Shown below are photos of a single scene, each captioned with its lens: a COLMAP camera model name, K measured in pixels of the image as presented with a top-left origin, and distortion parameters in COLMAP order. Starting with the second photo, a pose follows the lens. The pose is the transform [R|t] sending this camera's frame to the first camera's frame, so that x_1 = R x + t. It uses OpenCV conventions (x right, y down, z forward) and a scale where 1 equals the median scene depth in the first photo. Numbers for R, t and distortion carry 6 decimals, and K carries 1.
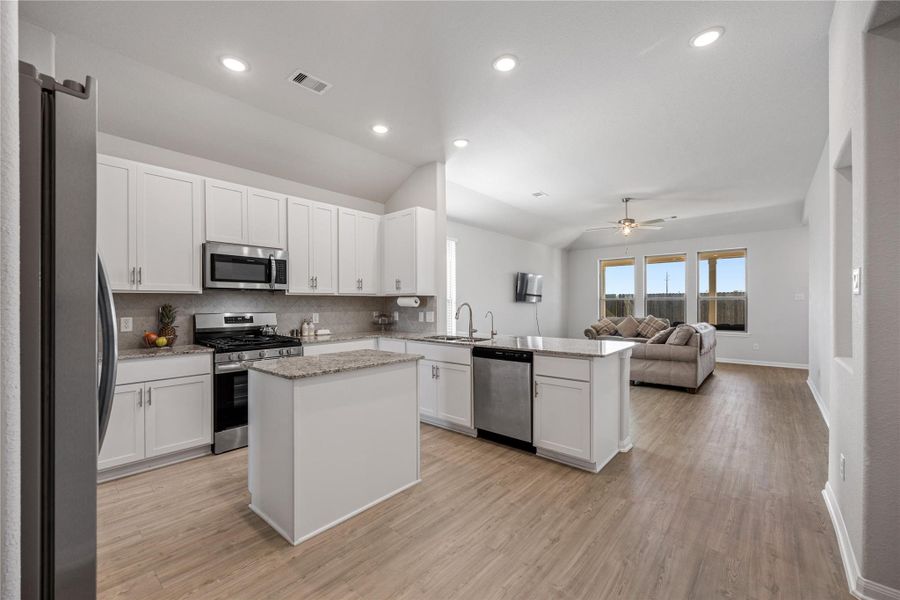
lens RADIAL K [[361.2, 0, 445.9], [0, 361.2, 304.9], [0, 0, 1]] dist [-0.001772, -0.000241]
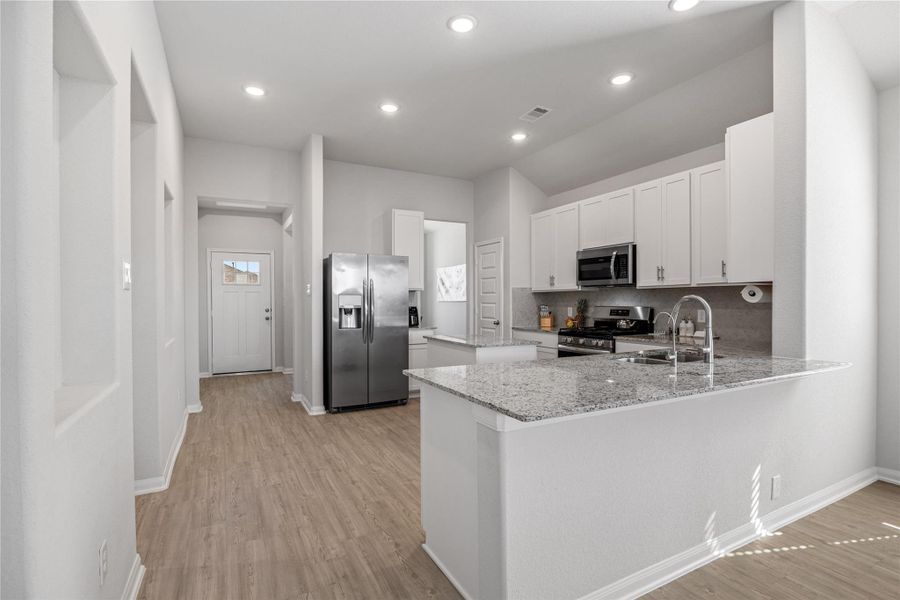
lens RADIAL K [[426.8, 0, 449.1], [0, 426.8, 306.0], [0, 0, 1]] dist [-0.012047, -0.000099]
pose [[-0.347329, 0.016580, -0.937597, 0.938445], [0.001384, 0.999852, 0.017168, -0.002165], [0.937742, 0.004665, -0.347301, 1.082696]]
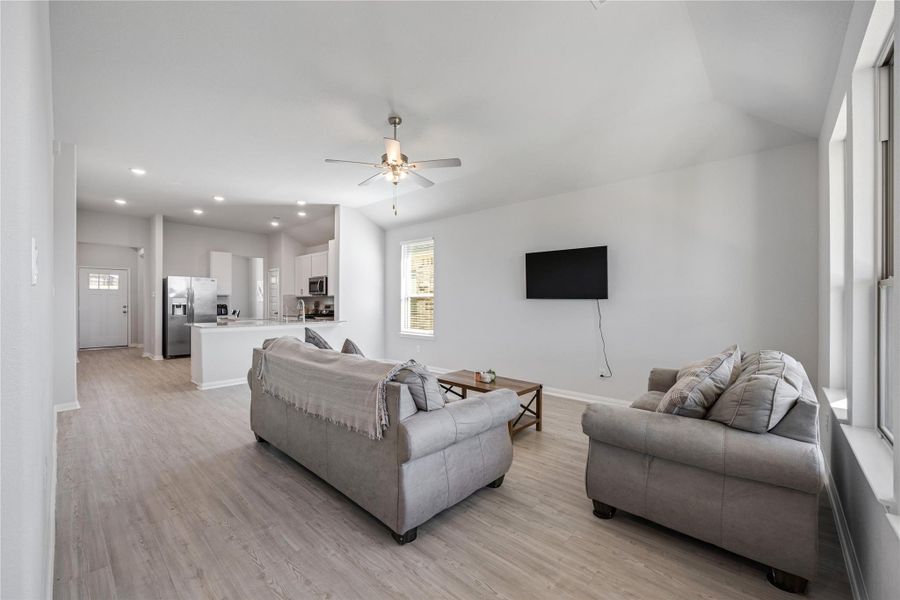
lens RADIAL K [[356.2, 0, 447.1], [0, 356.2, 301.2], [0, 0, 1]] dist [-0.002128, -0.000106]
pose [[-0.012469, 0.004555, -0.999912, 2.016455], [-0.005052, 0.999977, 0.004618, -0.013451], [0.999909, 0.005109, -0.012446, 2.053782]]
